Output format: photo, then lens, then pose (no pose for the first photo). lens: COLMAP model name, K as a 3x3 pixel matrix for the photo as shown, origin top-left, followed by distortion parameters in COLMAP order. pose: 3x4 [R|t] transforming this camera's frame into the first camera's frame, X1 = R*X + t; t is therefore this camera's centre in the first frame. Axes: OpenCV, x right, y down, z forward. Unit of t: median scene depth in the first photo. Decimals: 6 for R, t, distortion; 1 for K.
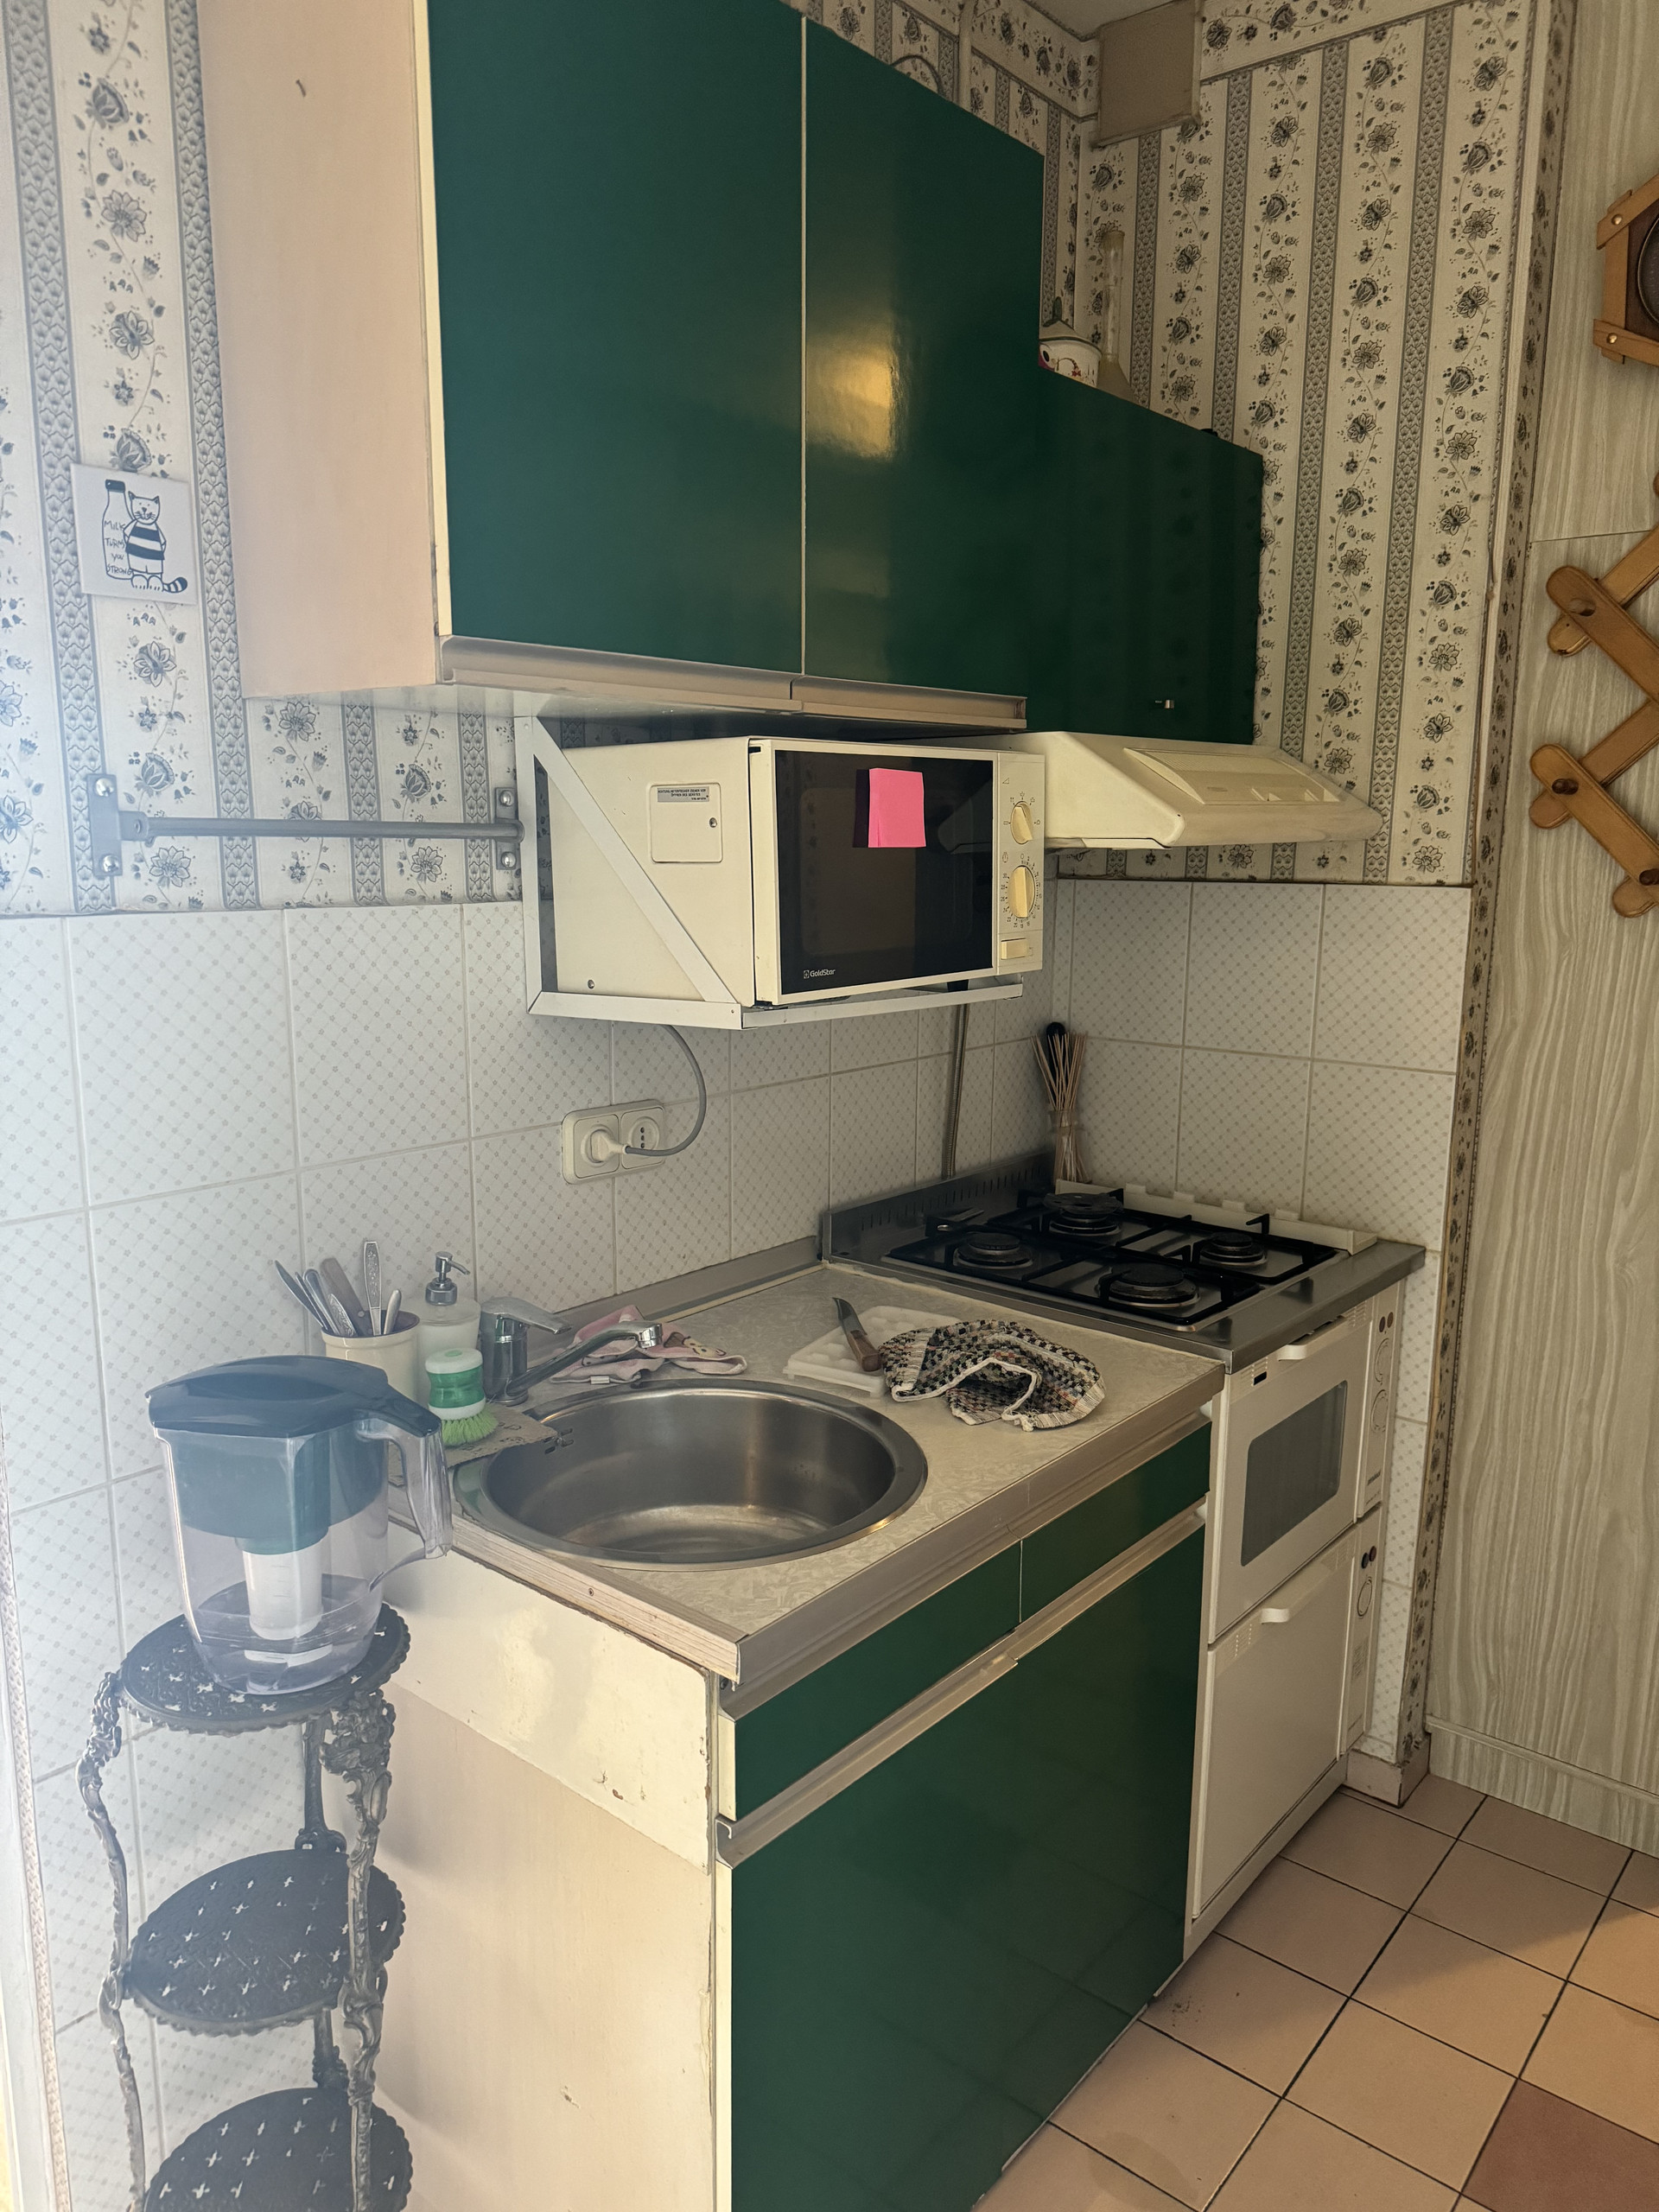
lens RADIAL K [[1563.7, 0, 825.8], [0, 1563.7, 1173.6], [0, 0, 1]] dist [-0.003754, -0.010092]
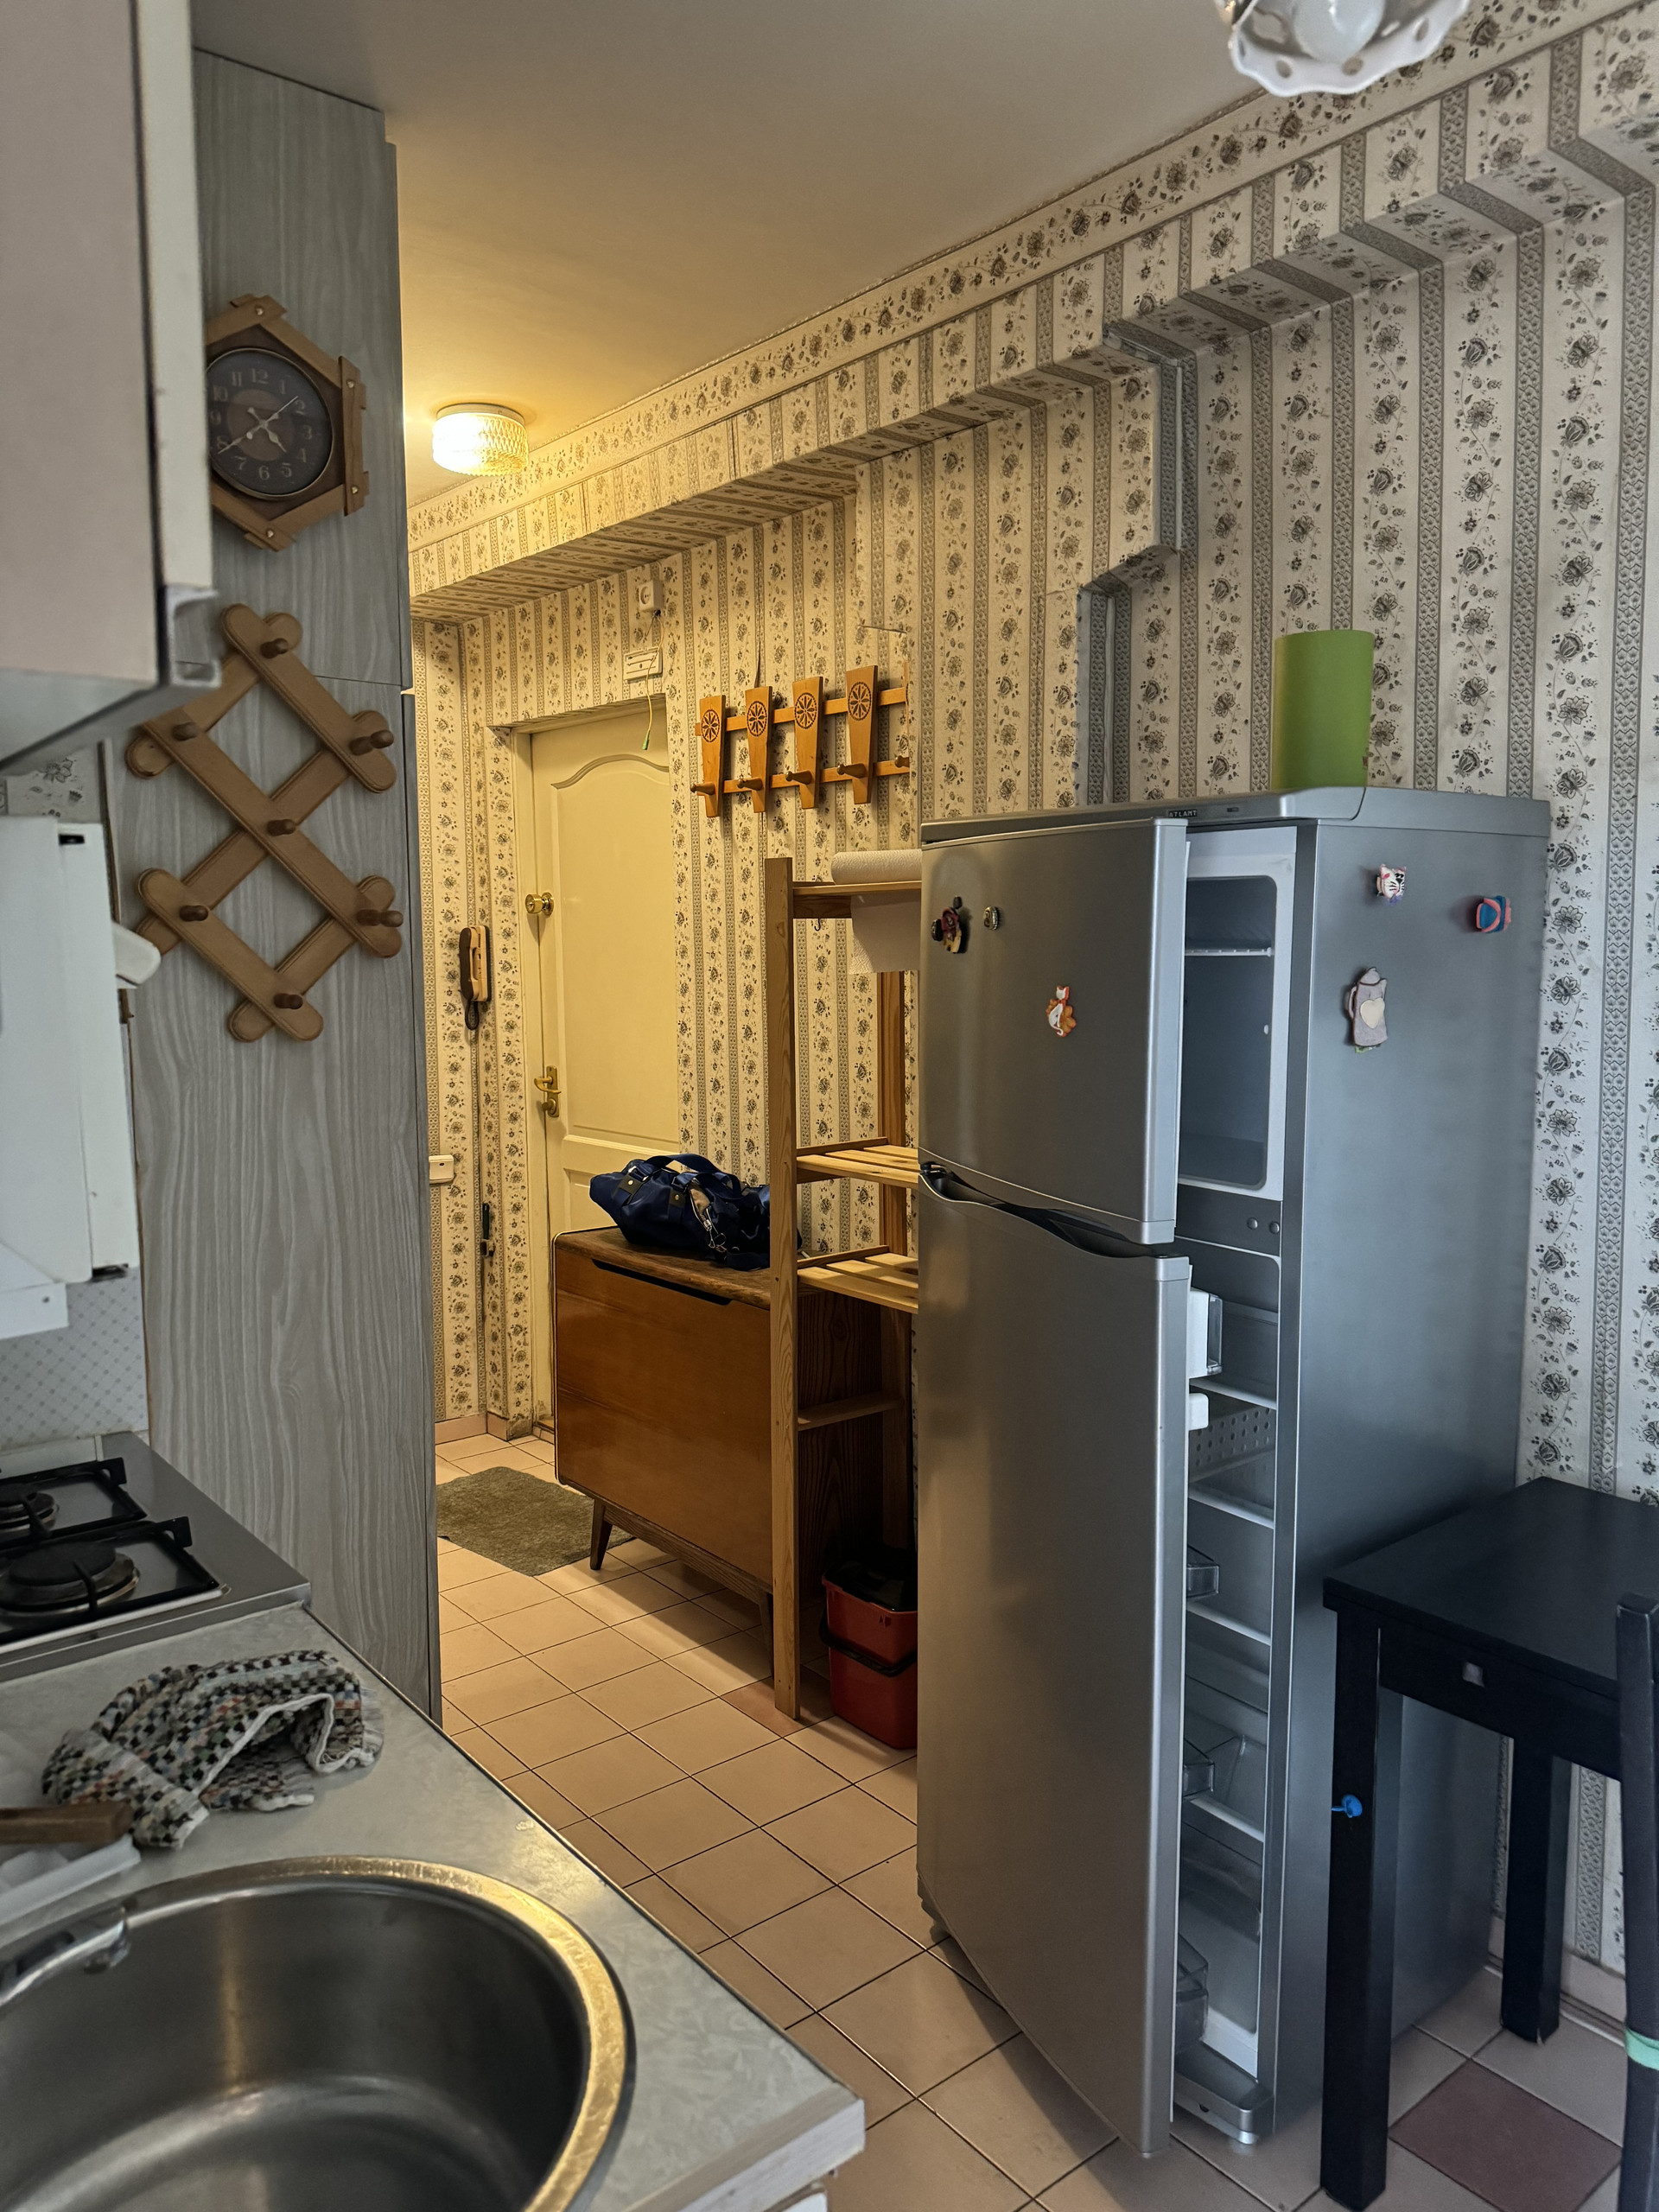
lens RADIAL K [[1509.0, 0, 825.7], [0, 1509.0, 1116.6], [0, 0, 1]] dist [0.077921, -0.078433]
pose [[0.206105, -0.116086, 0.971620, -0.368636], [0.228820, 0.971126, 0.067489, -0.098257], [-0.951400, 0.208416, 0.226717, 0.430244]]
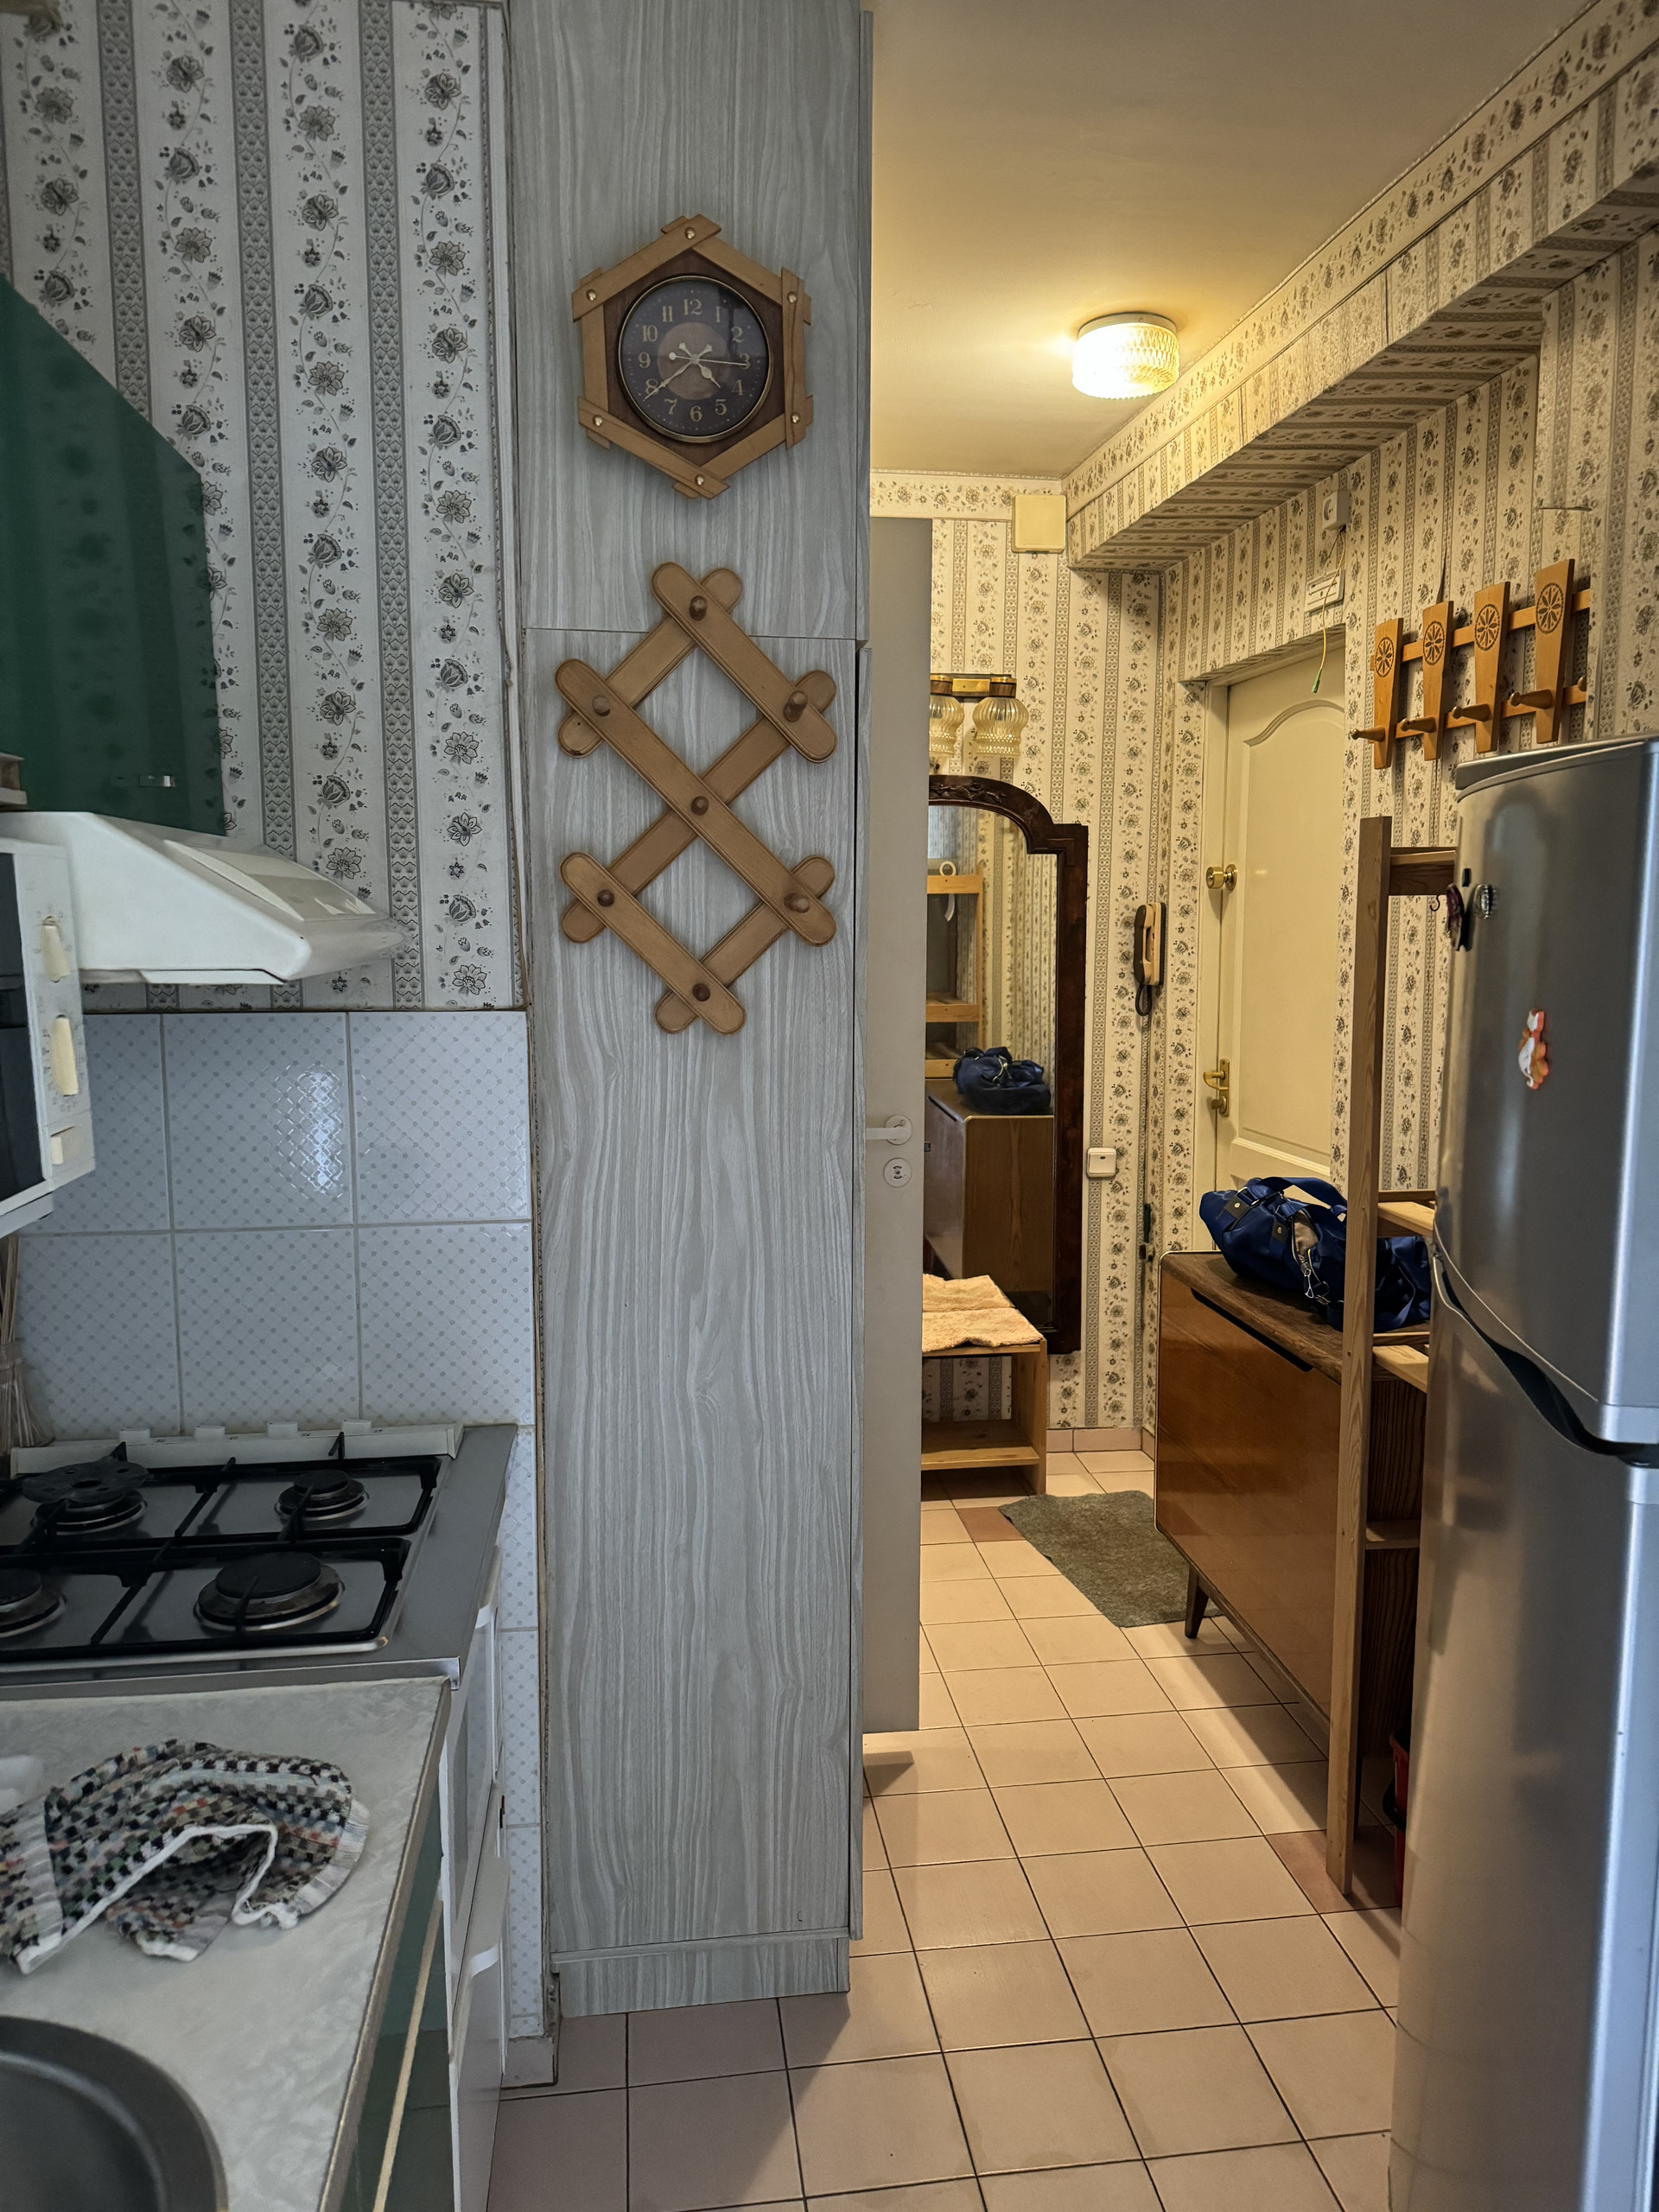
lens RADIAL K [[1533.4, 0, 831.0], [0, 1533.4, 1122.5], [0, 0, 1]] dist [0.052185, -0.080468]
pose [[0.677607, -0.099197, 0.728704, -0.103338], [0.166386, 0.985847, -0.020518, -0.074617], [-0.716355, 0.135149, 0.684522, 0.296163]]
